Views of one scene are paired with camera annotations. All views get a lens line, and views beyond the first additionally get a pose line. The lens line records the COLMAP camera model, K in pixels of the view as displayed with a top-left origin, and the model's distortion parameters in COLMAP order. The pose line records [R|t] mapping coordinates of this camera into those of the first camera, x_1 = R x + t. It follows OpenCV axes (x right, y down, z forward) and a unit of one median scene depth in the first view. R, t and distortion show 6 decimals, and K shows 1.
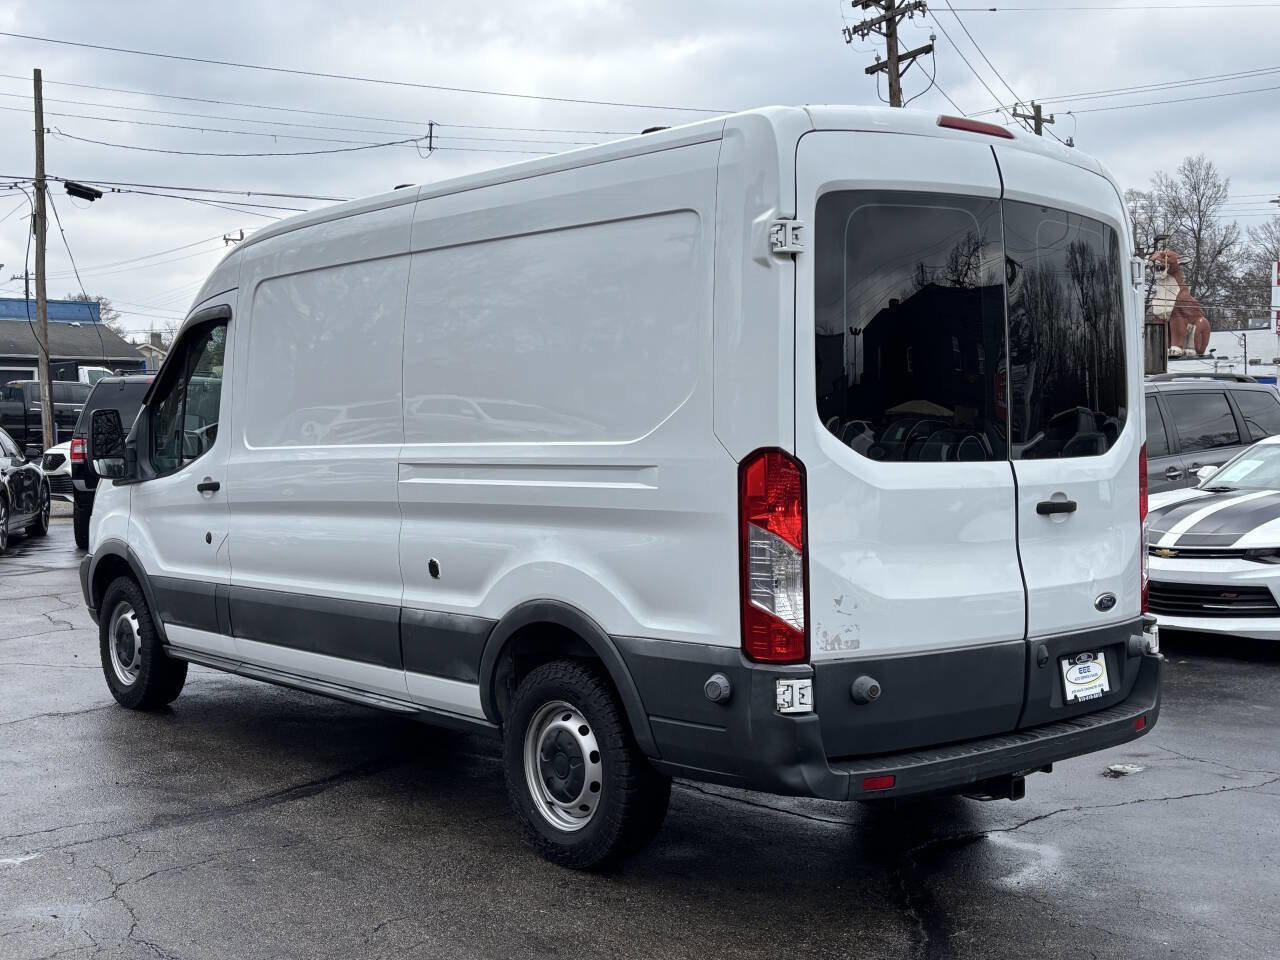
lens RADIAL K [[1663.2, 0, 640.0], [0, 1663.2, 480.0], [0, 0, 1]] dist [0.173324, -0.514663]
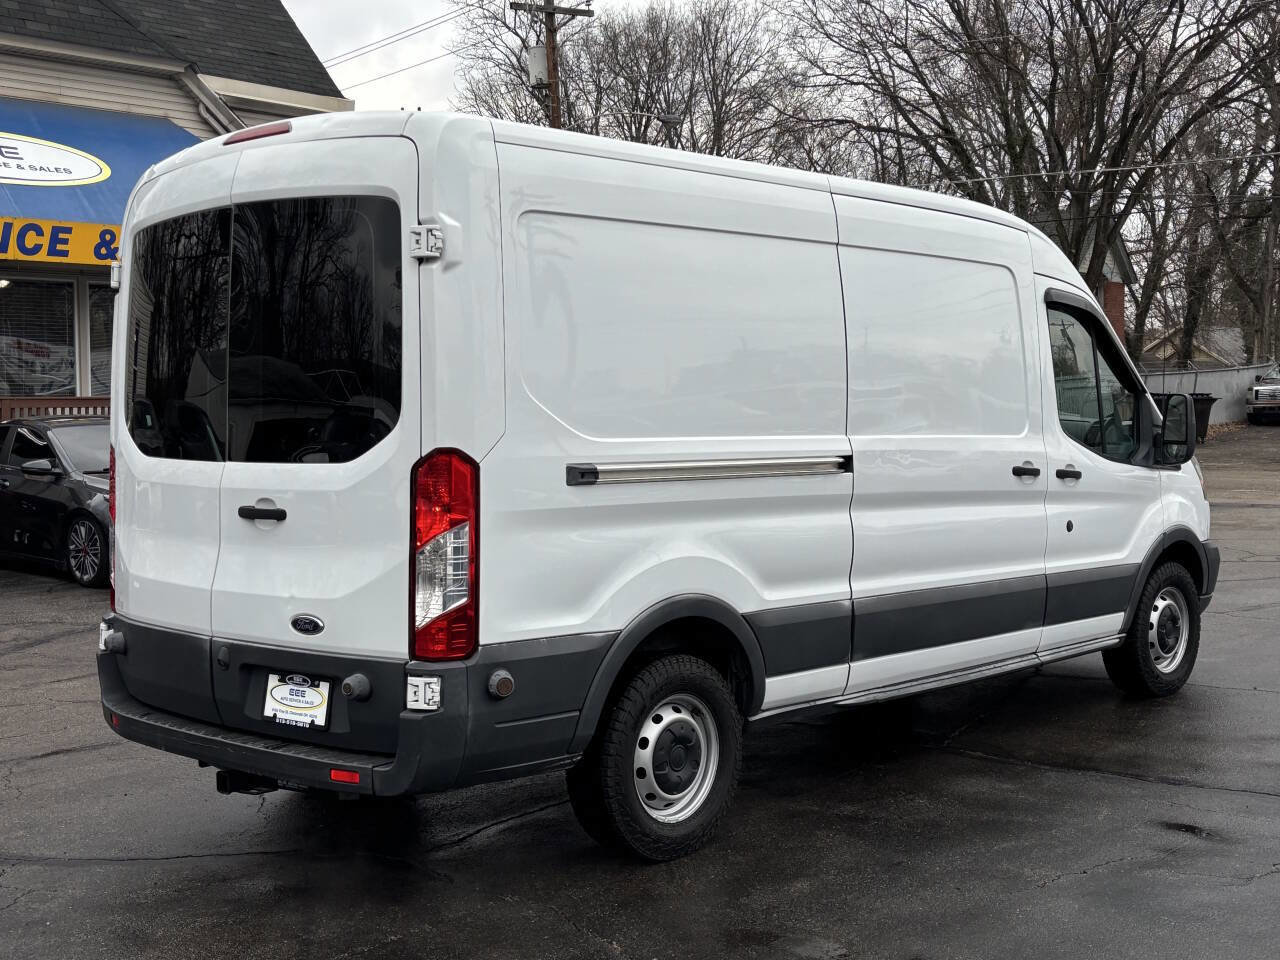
lens RADIAL K [[1652.1, 0, 640.0], [0, 1652.1, 480.0], [0, 0, 1]] dist [0.038448, 0.029362]
pose [[0.100573, 0.040592, -0.994101, 1.057138], [-0.032376, 0.998772, 0.037507, -0.039628], [0.994403, 0.028413, 0.101764, 0.973808]]
